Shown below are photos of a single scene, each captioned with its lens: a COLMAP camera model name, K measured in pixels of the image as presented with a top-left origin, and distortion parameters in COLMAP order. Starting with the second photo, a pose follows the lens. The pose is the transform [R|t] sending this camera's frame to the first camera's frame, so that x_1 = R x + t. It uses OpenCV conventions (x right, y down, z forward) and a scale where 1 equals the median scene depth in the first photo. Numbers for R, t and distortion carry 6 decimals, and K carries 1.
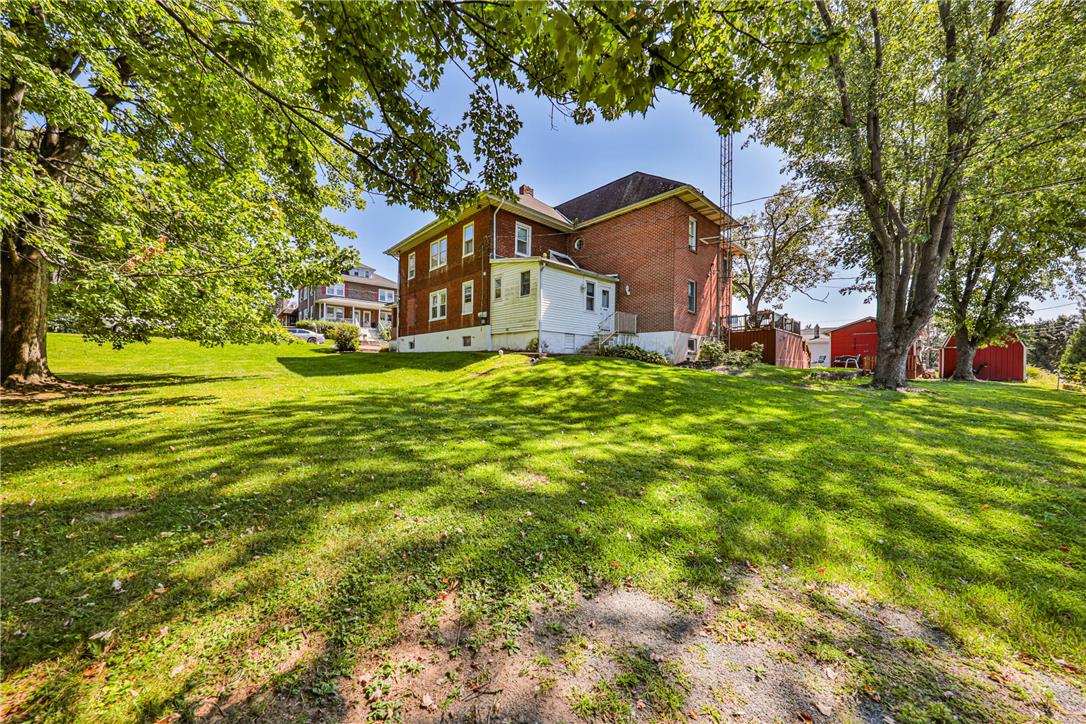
lens RADIAL K [[367.4, 0, 547.6], [0, 367.4, 360.6], [0, 0, 1]] dist [0.008752, -0.002683]
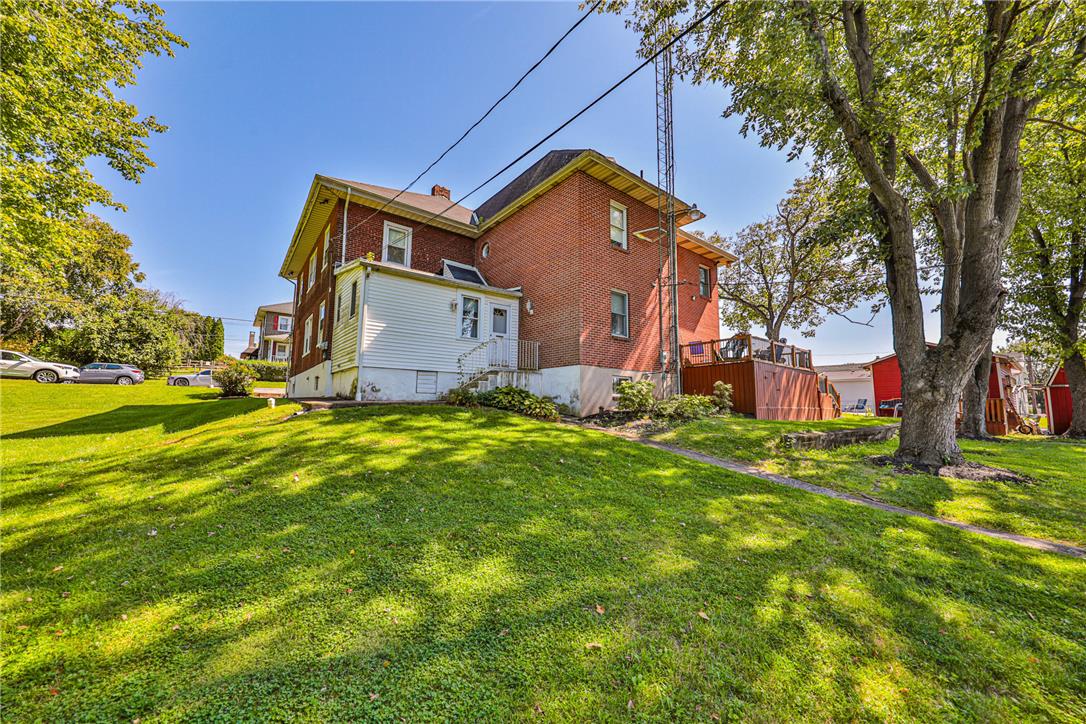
lens RADIAL K [[399.7, 0, 546.6], [0, 399.7, 359.6], [0, 0, 1]] dist [0.001772, -0.000531]
pose [[0.995770, -0.013866, -0.090830, 0.311632], [0.004193, 0.994376, -0.105828, -0.013757], [0.091786, 0.105000, 0.990227, 0.262429]]
